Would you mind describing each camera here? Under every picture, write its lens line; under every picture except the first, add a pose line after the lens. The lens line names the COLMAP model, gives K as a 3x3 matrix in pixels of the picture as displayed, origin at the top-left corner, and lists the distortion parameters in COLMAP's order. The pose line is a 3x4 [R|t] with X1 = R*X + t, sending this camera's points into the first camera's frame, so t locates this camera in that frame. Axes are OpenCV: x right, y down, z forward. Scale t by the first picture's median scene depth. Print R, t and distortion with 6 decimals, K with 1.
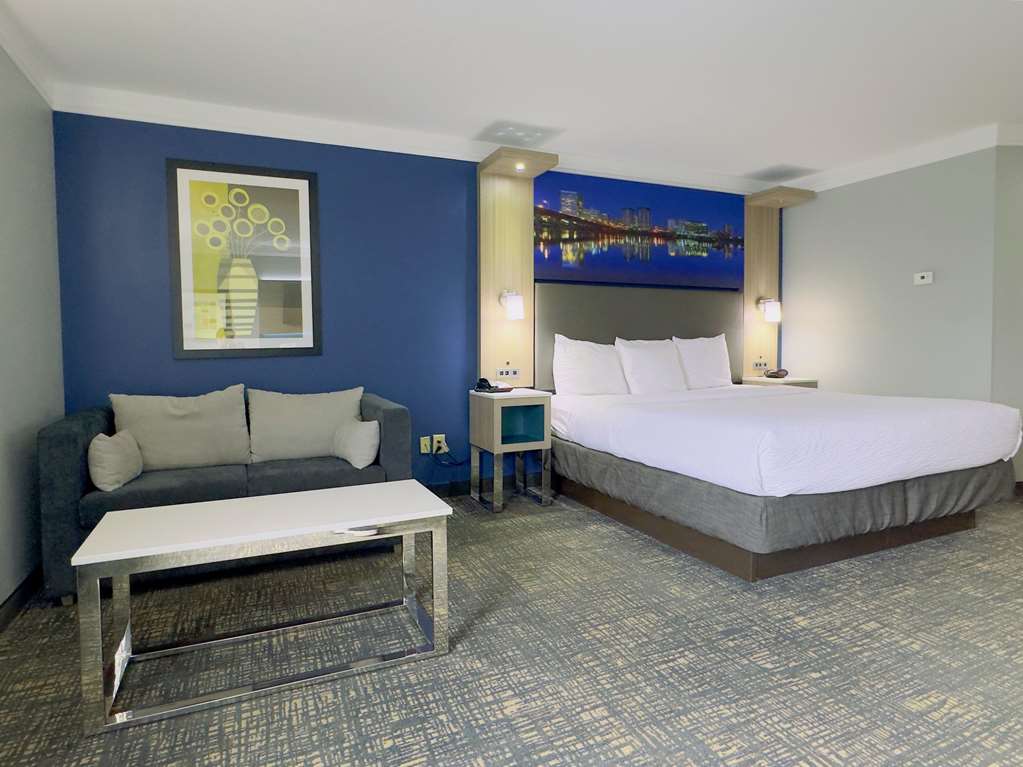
lens RADIAL K [[569.5, 0, 511.5], [0, 569.5, 383.5], [0, 0, 1]] dist [-0.001506, -0.000271]
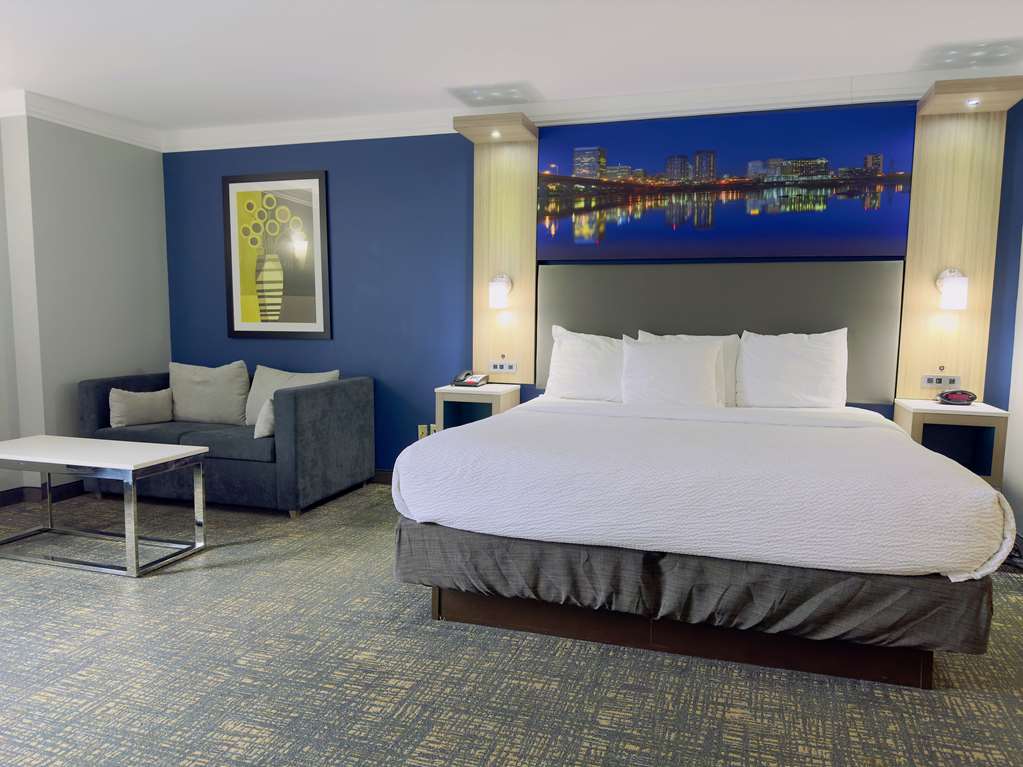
lens RADIAL K [[692.1, 0, 522.2], [0, 692.1, 416.4], [0, 0, 1]] dist [0.136224, -0.226789]
pose [[0.767577, 0.108191, -0.631759, 0.699306], [-0.064575, 0.993689, 0.091715, -0.041792], [0.637695, -0.029602, 0.769720, 0.155356]]
